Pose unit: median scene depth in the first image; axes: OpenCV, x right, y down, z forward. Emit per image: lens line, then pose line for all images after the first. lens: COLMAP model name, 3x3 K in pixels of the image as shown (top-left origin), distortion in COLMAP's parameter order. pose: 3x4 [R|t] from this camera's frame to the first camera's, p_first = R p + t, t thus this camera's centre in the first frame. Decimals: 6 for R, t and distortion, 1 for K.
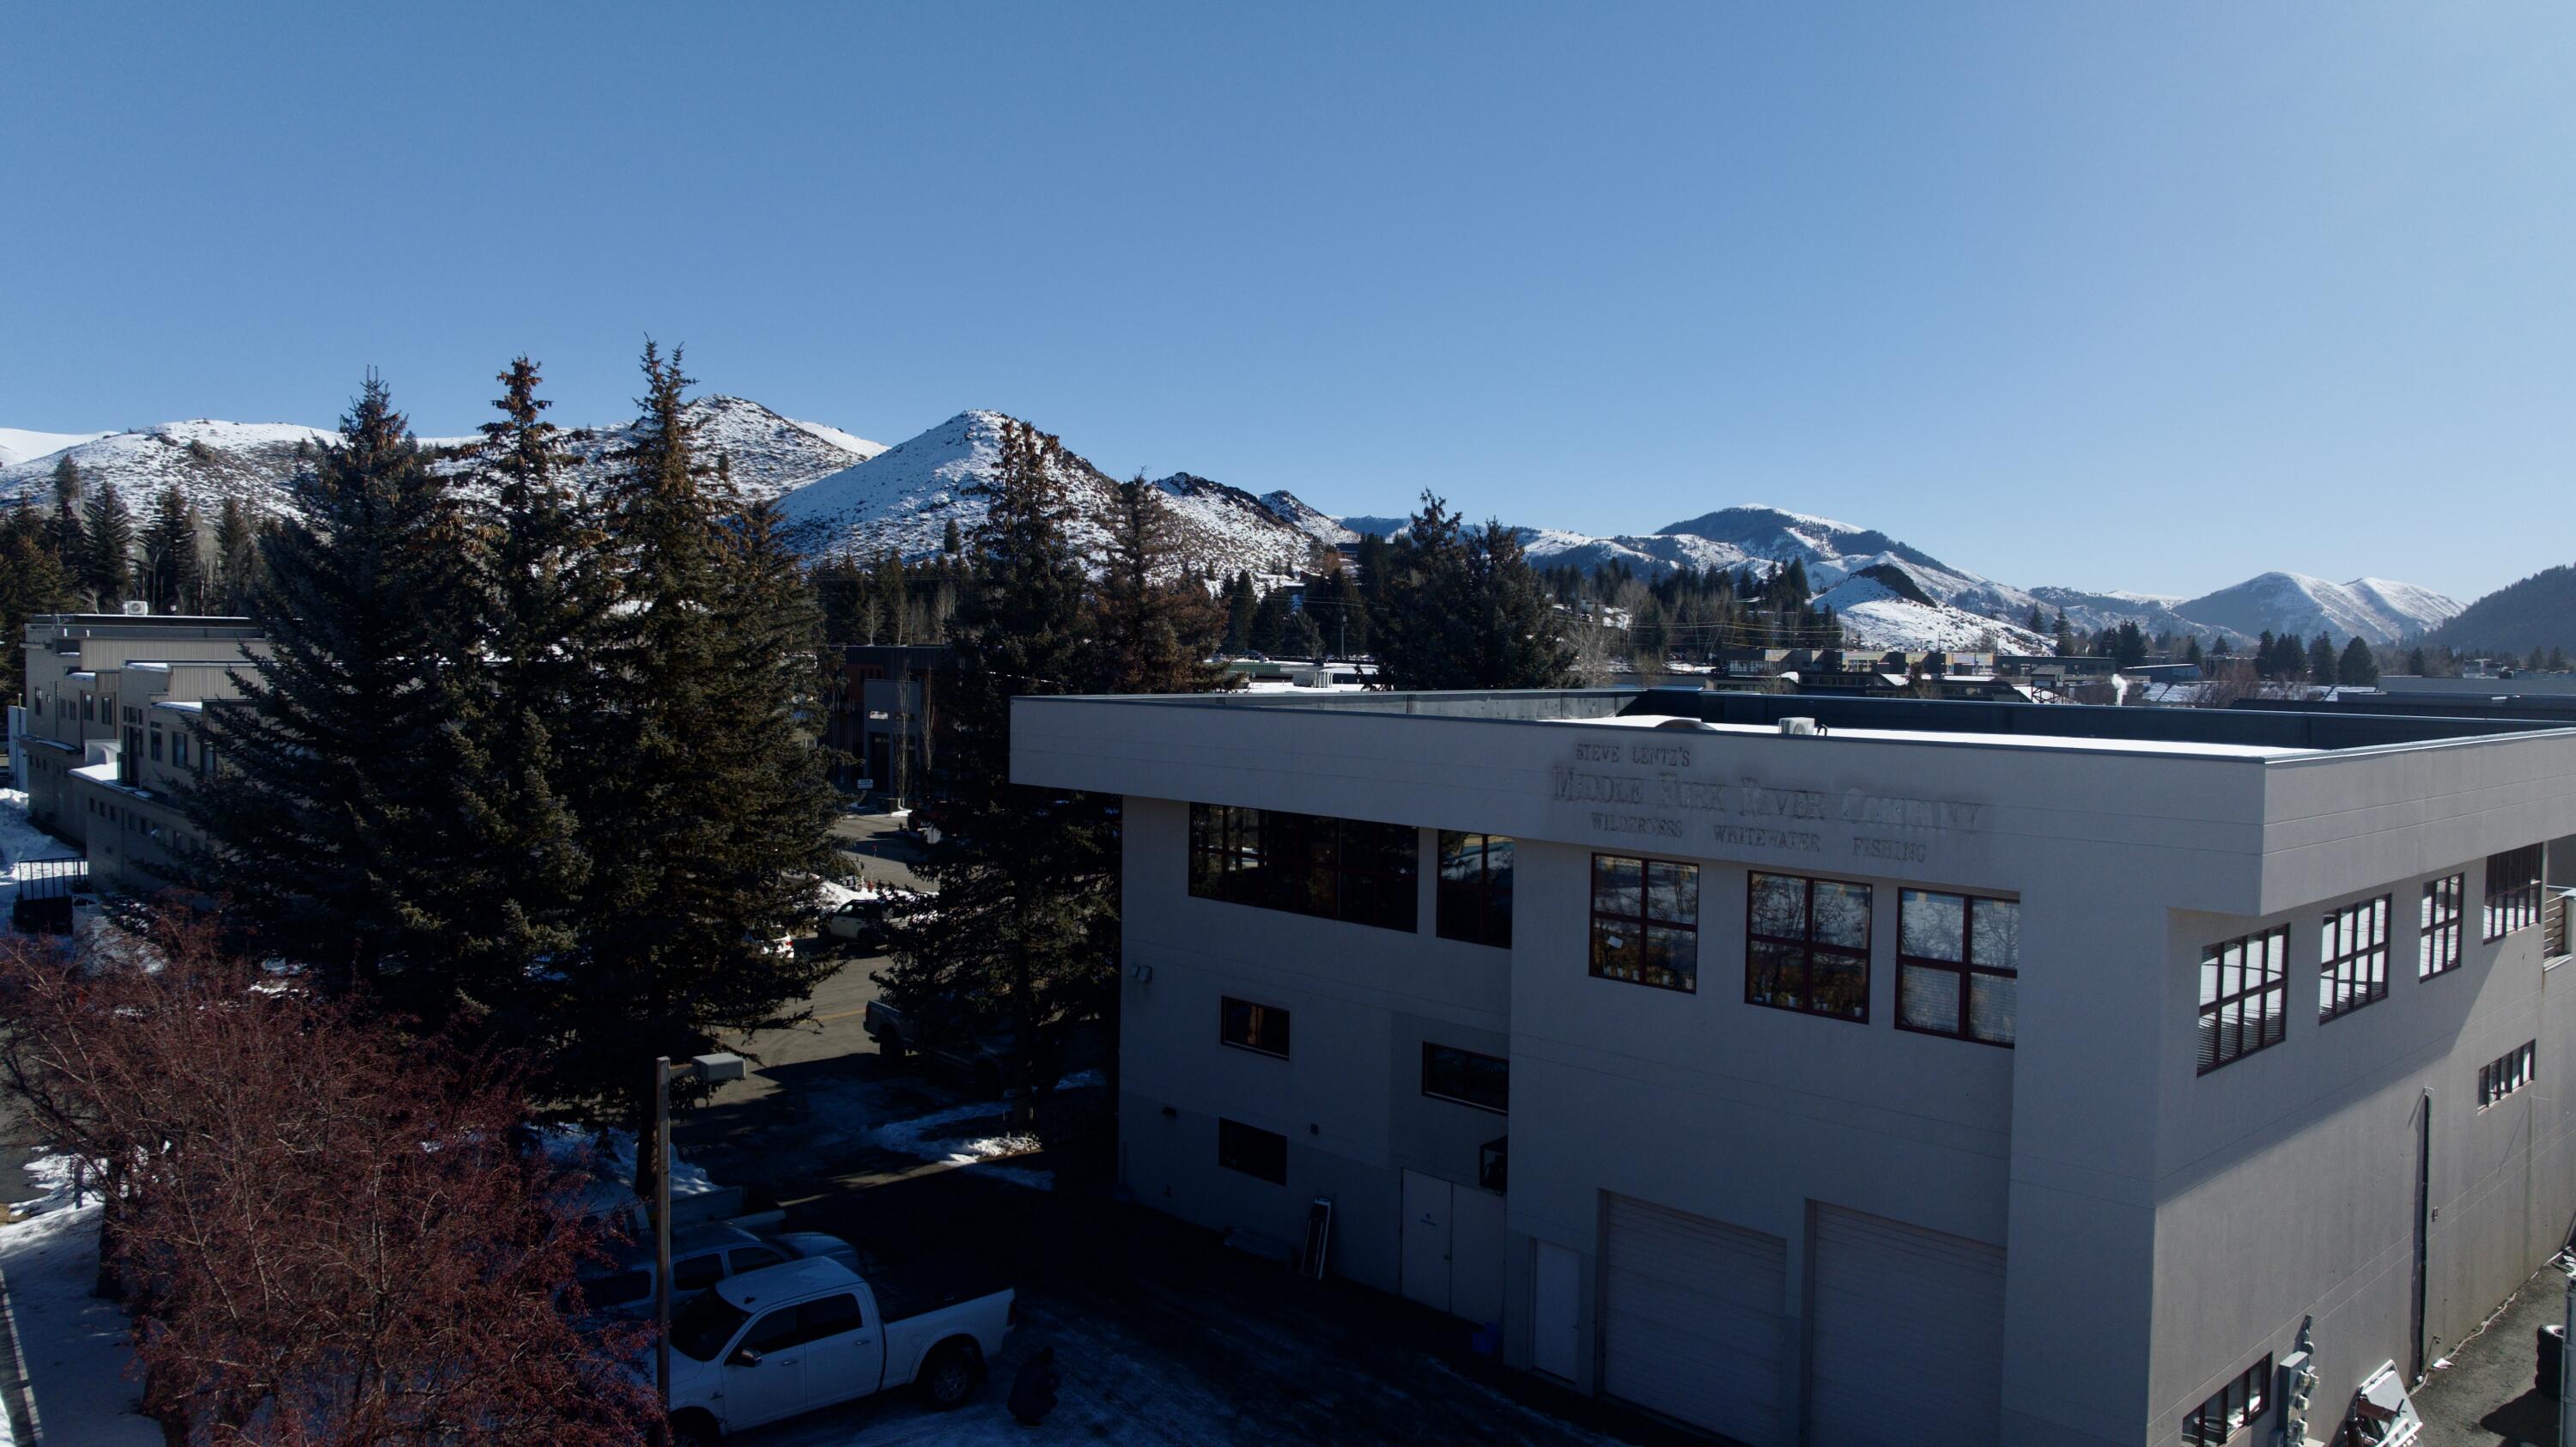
lens RADIAL K [[1851.5, 0, 1292.2], [0, 1851.5, 728.5], [0, 0, 1]] dist [-0.008527, 0.021260]
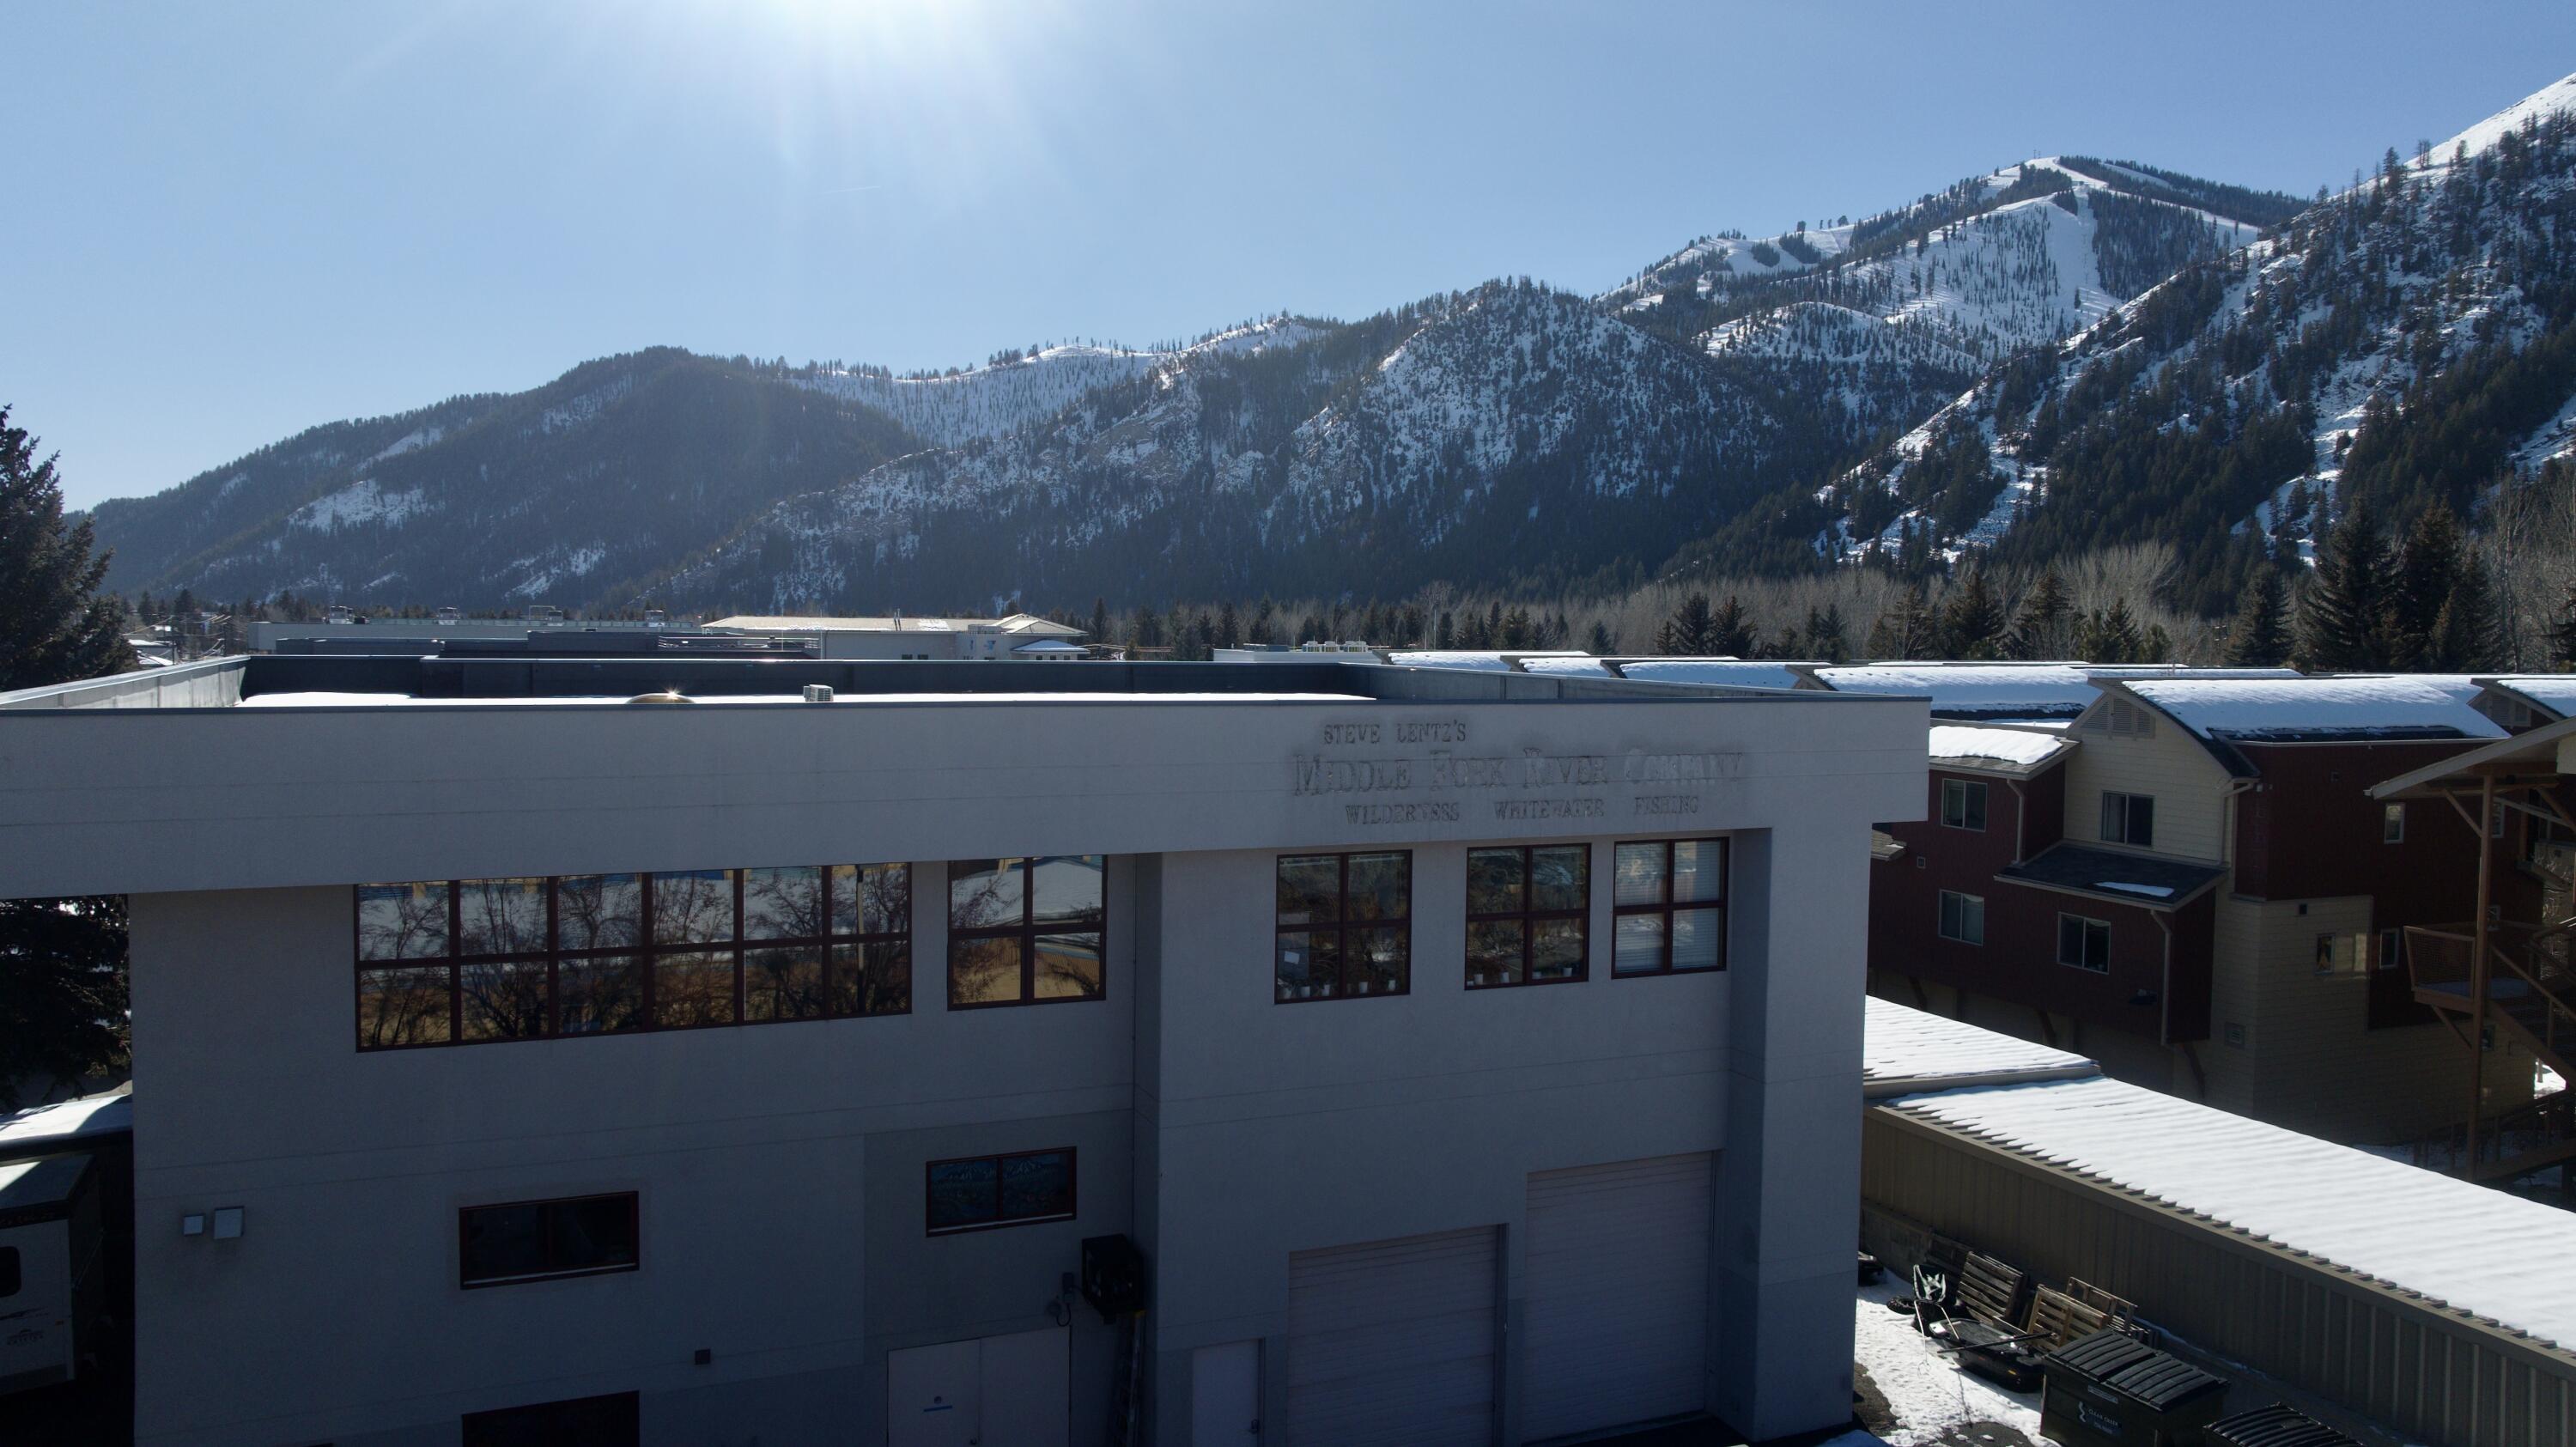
lens RADIAL K [[1851.5, 0, 1293.1], [0, 1851.5, 716.3], [0, 0, 1]] dist [-0.008527, 0.021260]
pose [[0.353965, -0.059576, 0.933359, -0.628248], [0.033734, 0.998133, 0.050918, -0.038384], [-0.934650, 0.013463, 0.355314, 0.727510]]
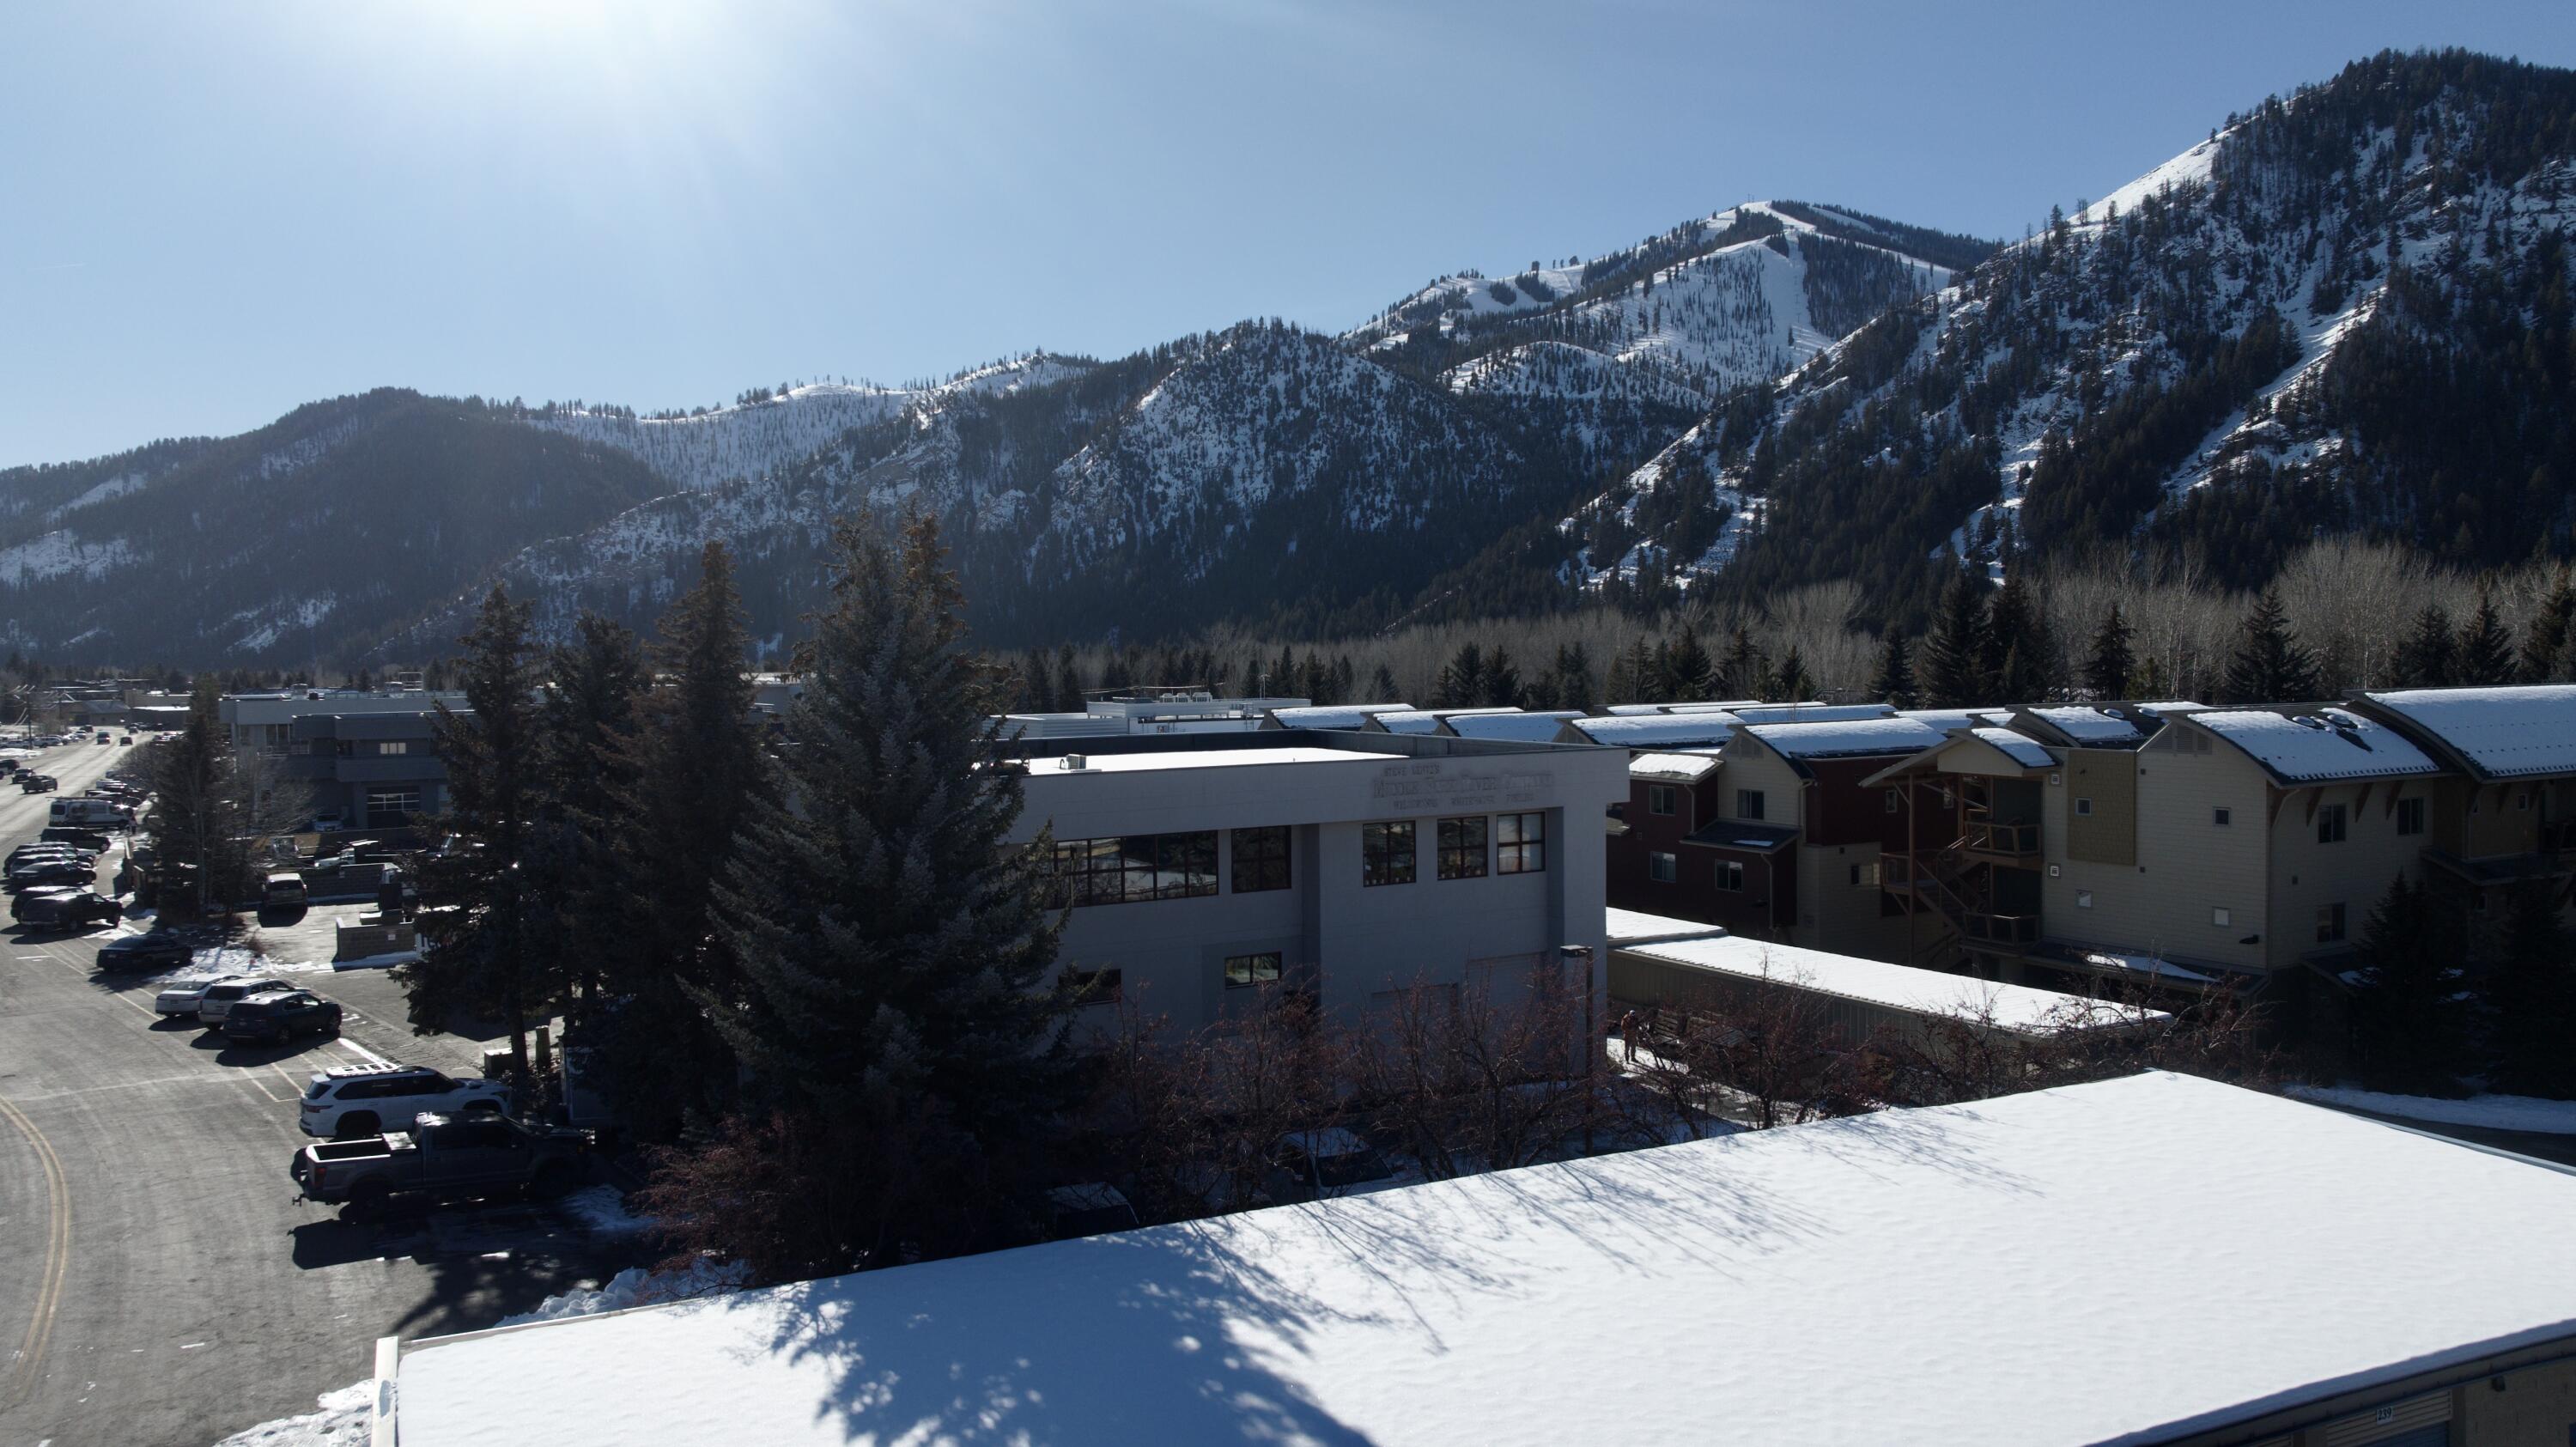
lens RADIAL K [[1851.5, 0, 1289.4], [0, 1851.5, 721.5], [0, 0, 1]] dist [-0.008527, 0.021260]
pose [[0.230017, -0.054892, 0.971637, -1.830058], [0.056851, 0.997461, 0.042893, -0.135159], [-0.971525, 0.045372, 0.232554, 0.639571]]
